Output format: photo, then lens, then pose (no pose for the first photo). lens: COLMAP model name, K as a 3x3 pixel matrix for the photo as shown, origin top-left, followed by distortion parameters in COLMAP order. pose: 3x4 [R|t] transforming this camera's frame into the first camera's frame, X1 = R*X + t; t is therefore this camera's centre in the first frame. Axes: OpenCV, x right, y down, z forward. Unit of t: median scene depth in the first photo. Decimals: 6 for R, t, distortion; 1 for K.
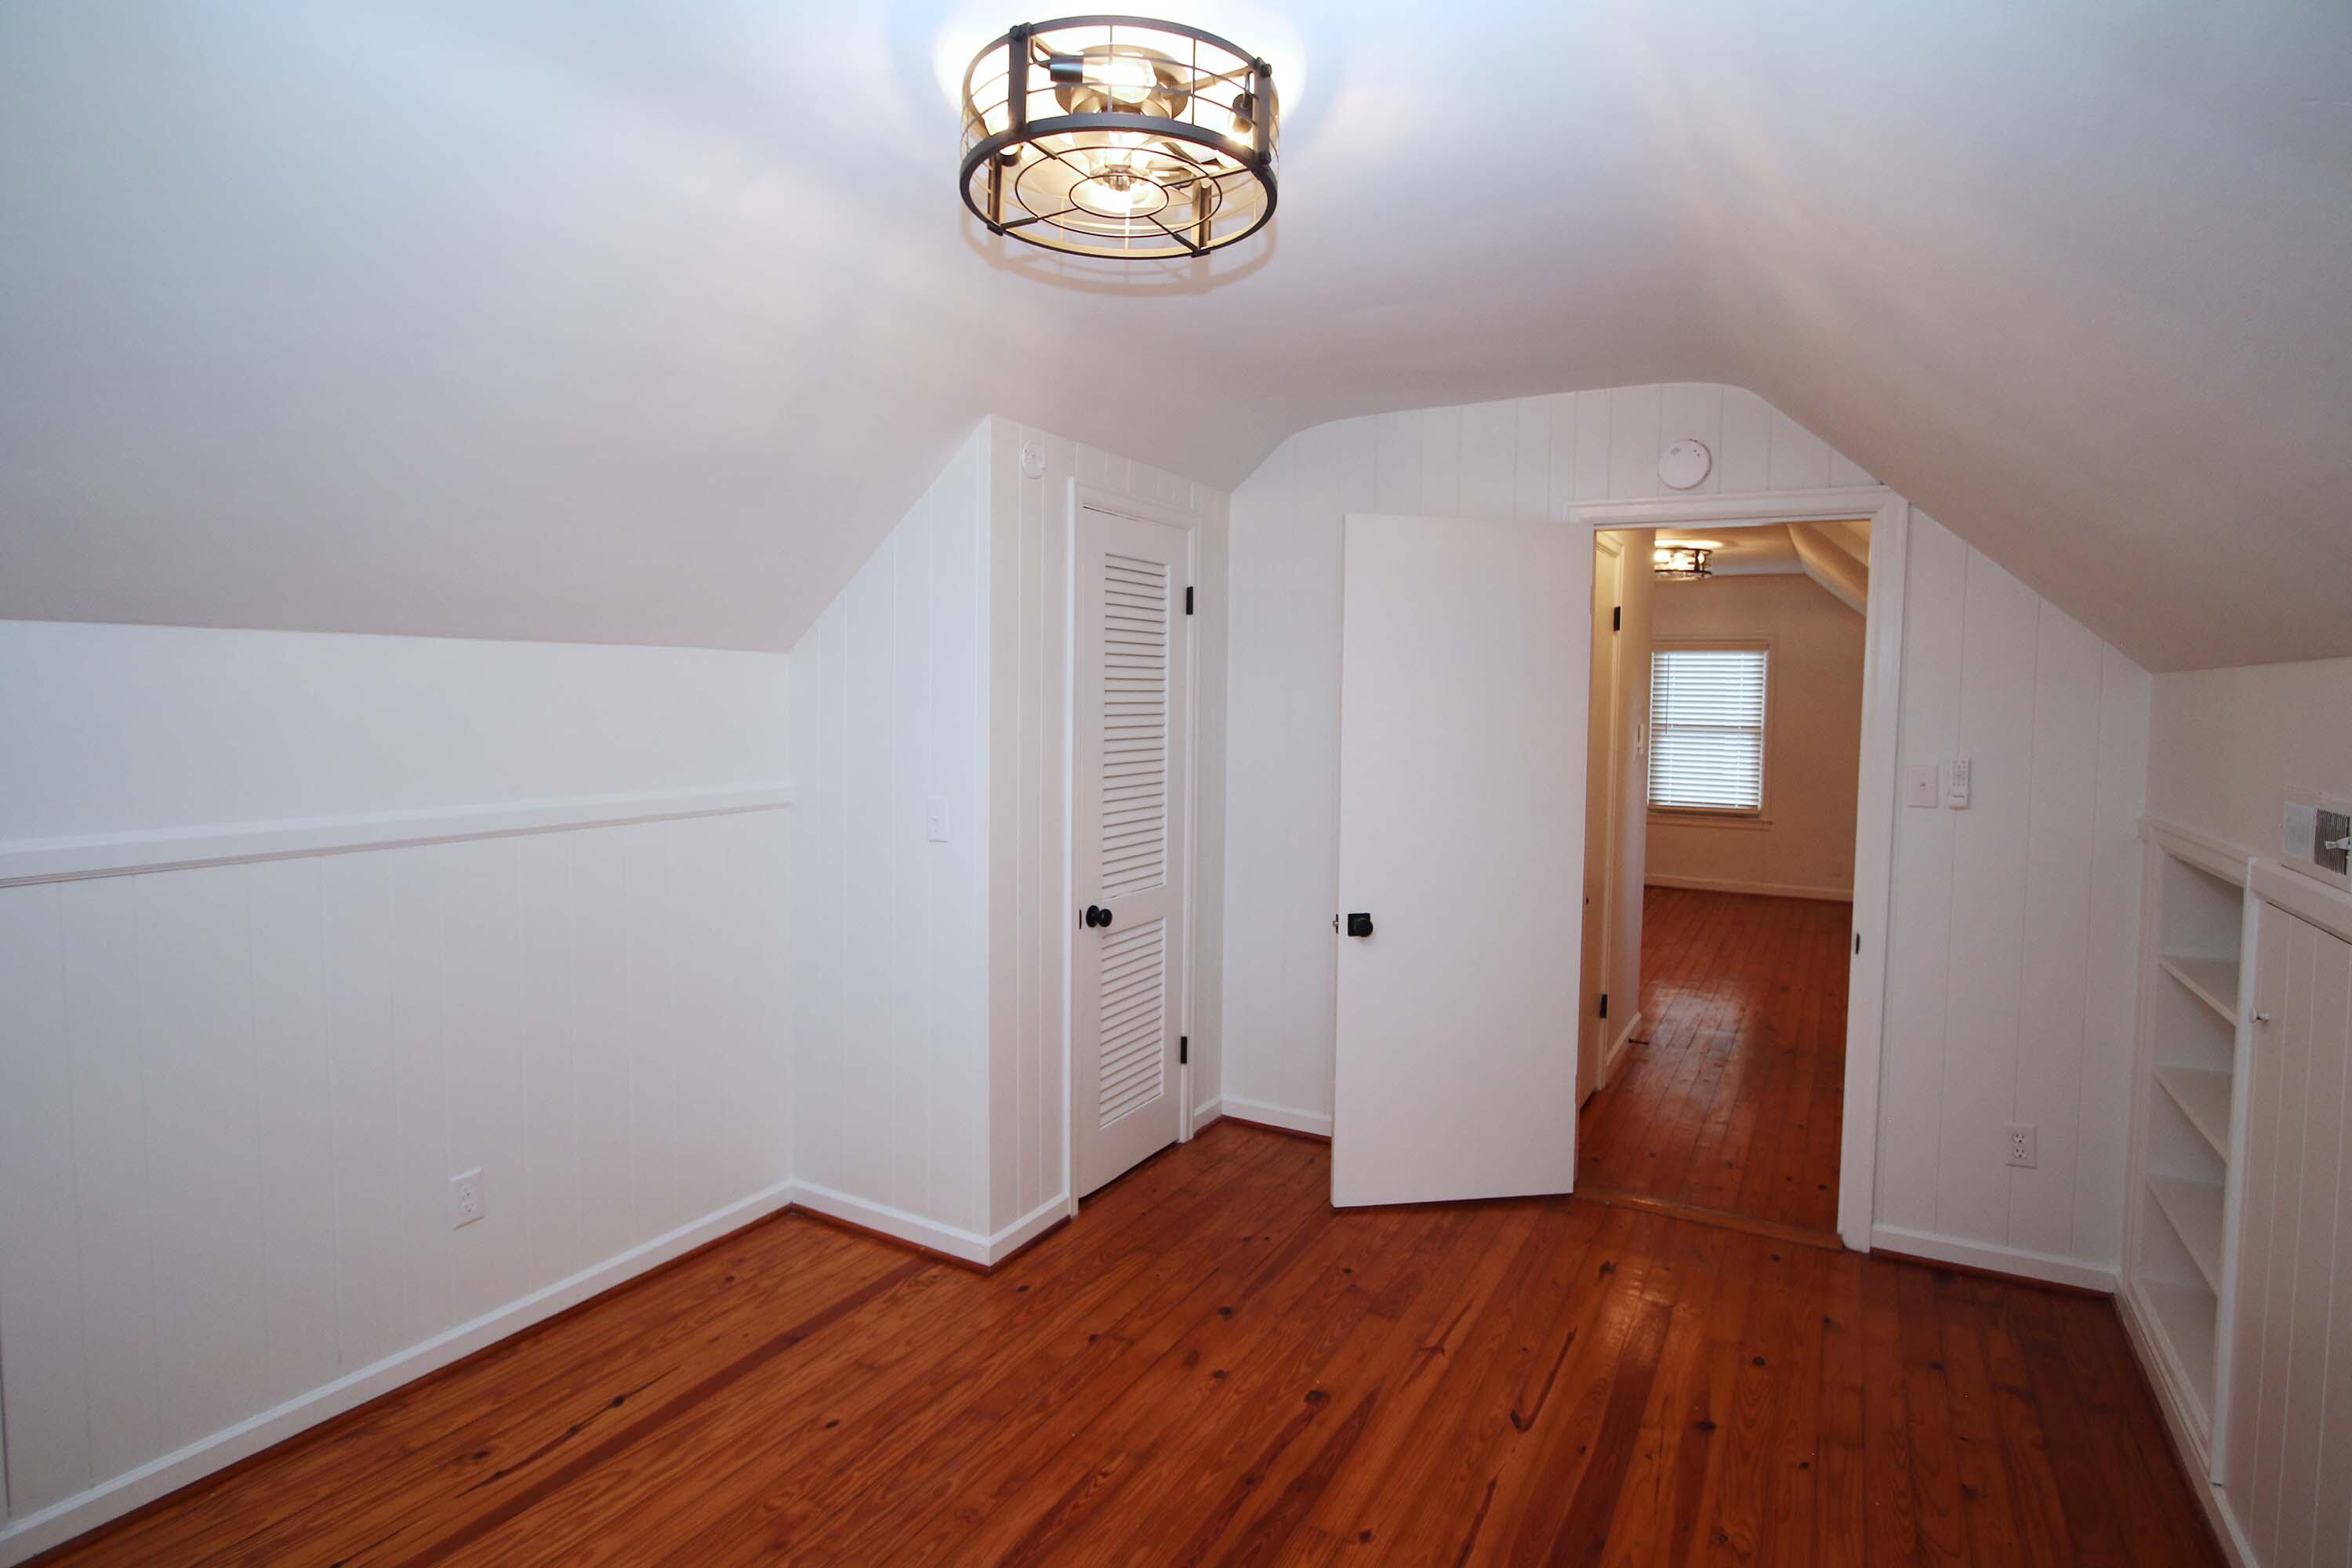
lens RADIAL K [[1216.7, 0, 1177.8], [0, 1216.7, 760.3], [0, 0, 1]] dist [-0.023941, 0.008617]
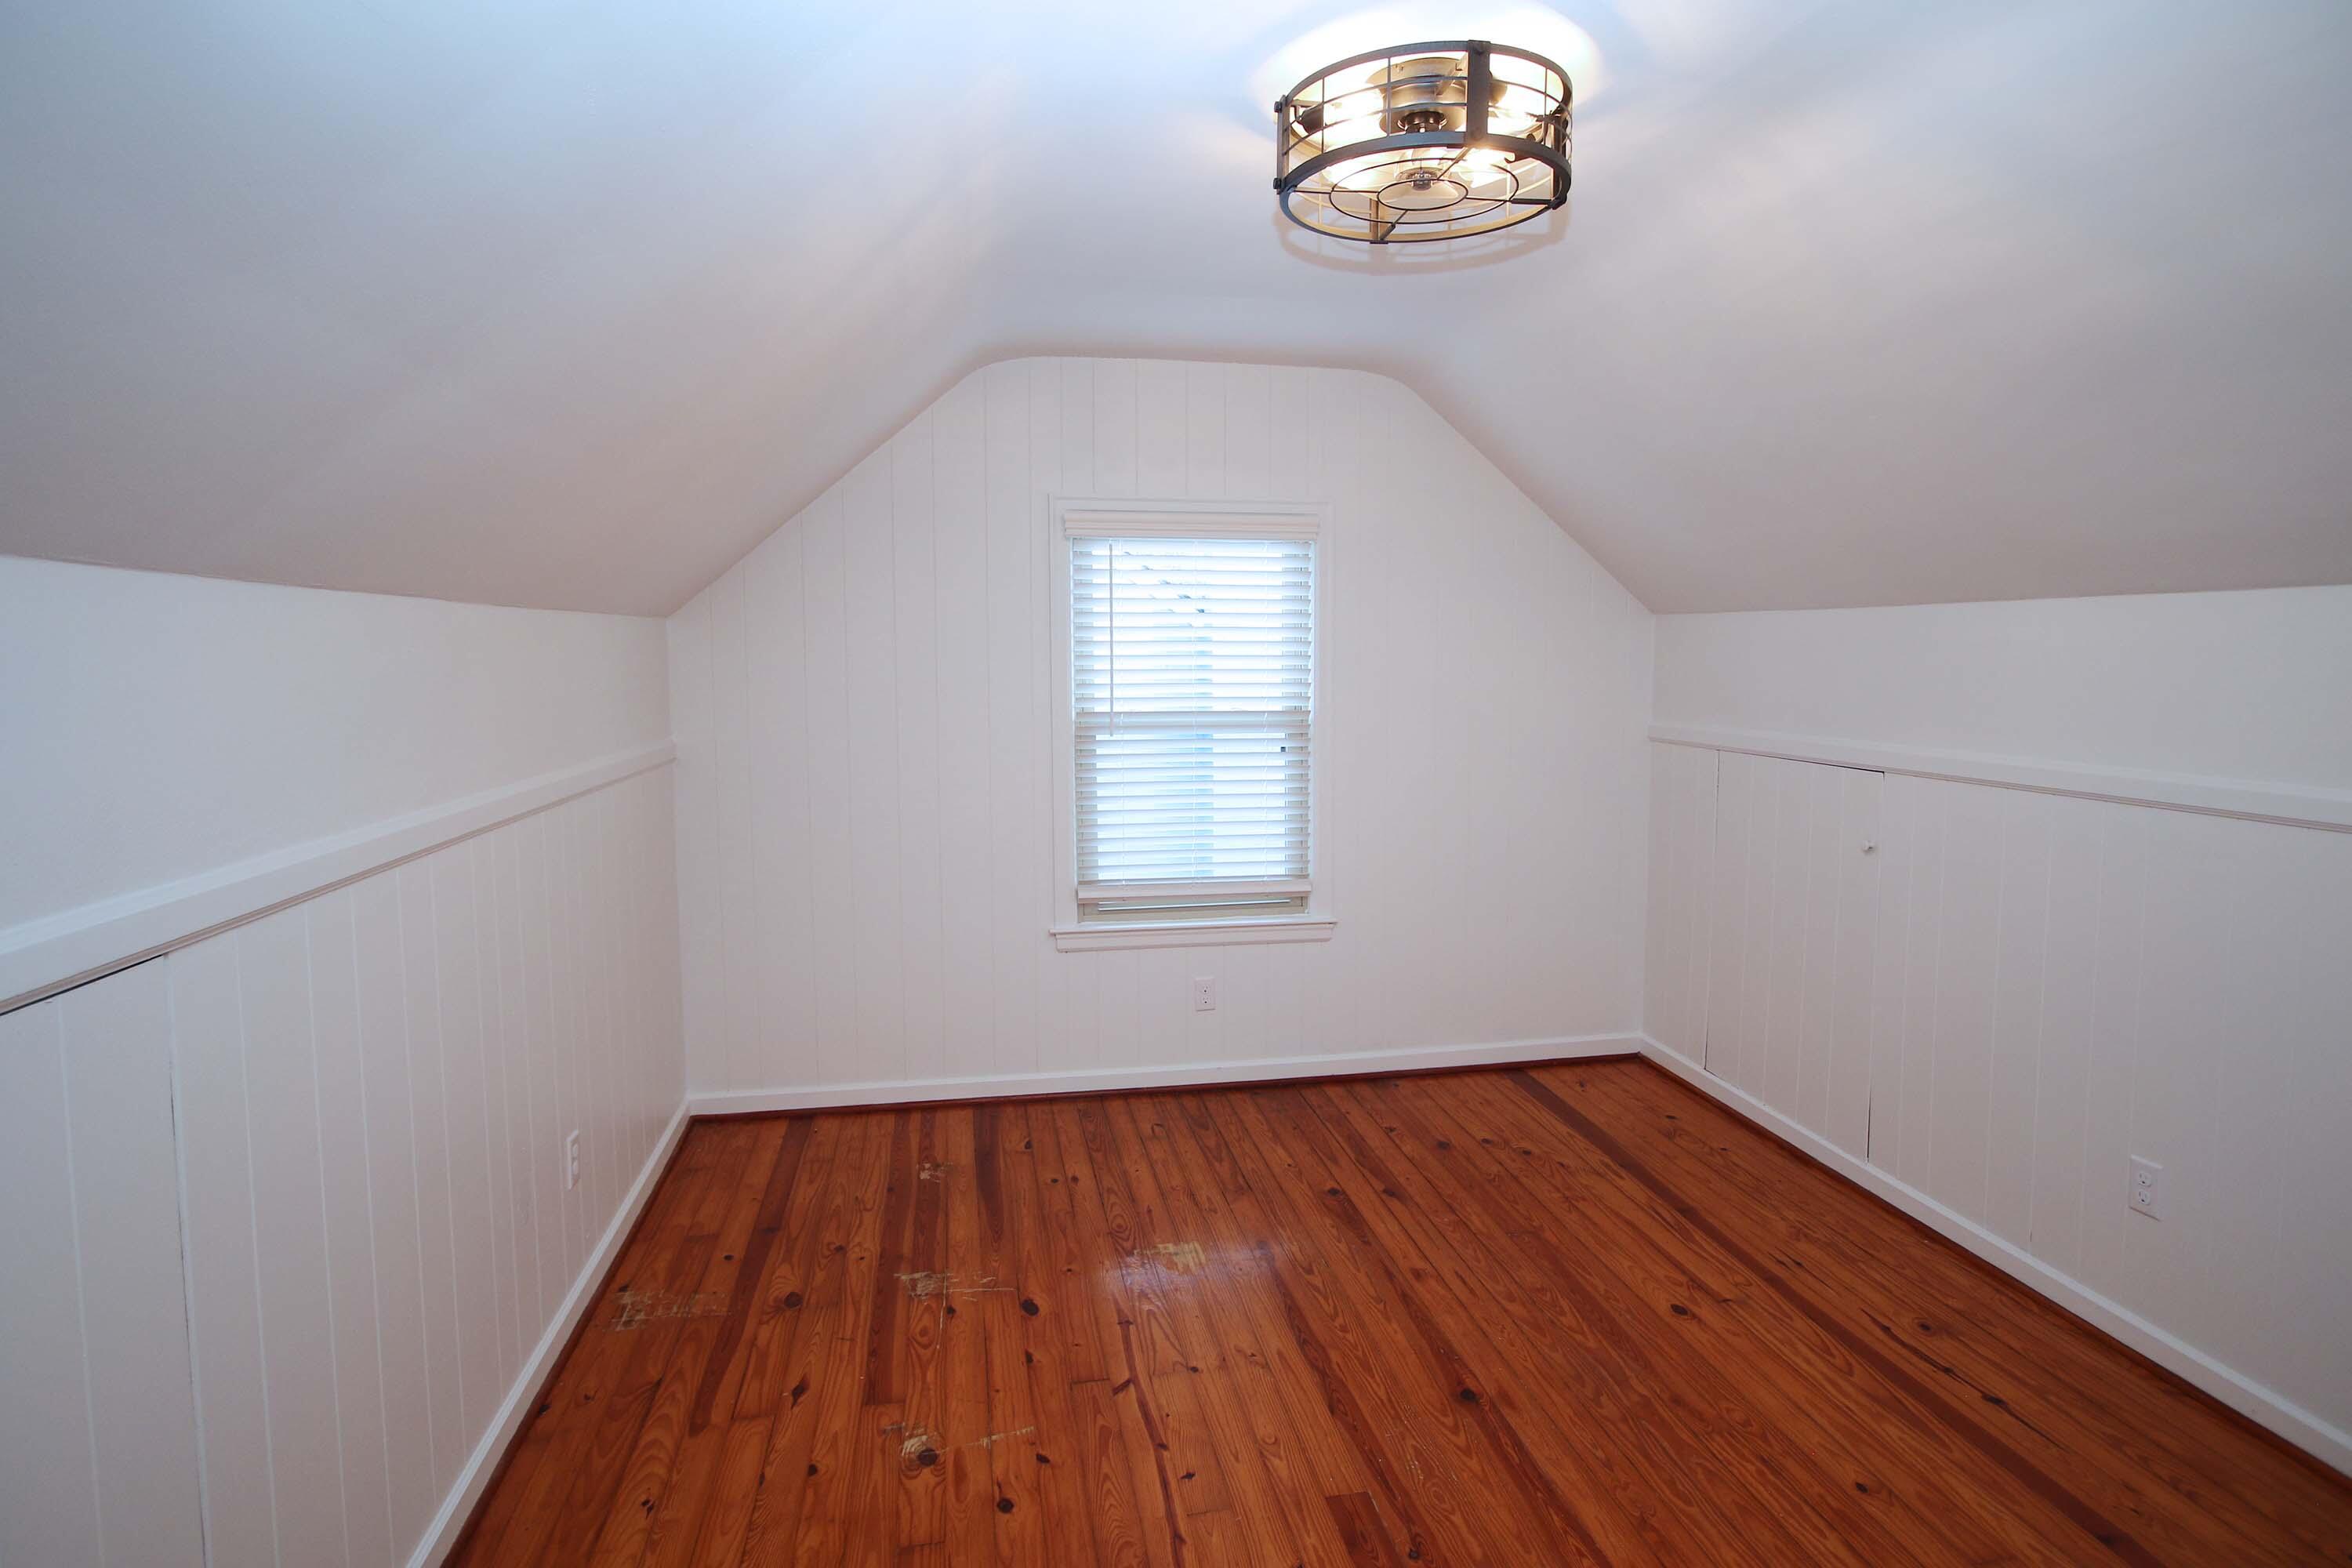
lens RADIAL K [[1216.7, 0, 1177.8], [0, 1216.7, 760.3], [0, 0, 1]] dist [-0.023941, 0.008617]
pose [[-0.775765, 0.048232, -0.629175, 0.601896], [-0.037236, 0.991838, 0.121945, -0.058614], [0.629922, 0.118029, -0.767638, 1.256306]]
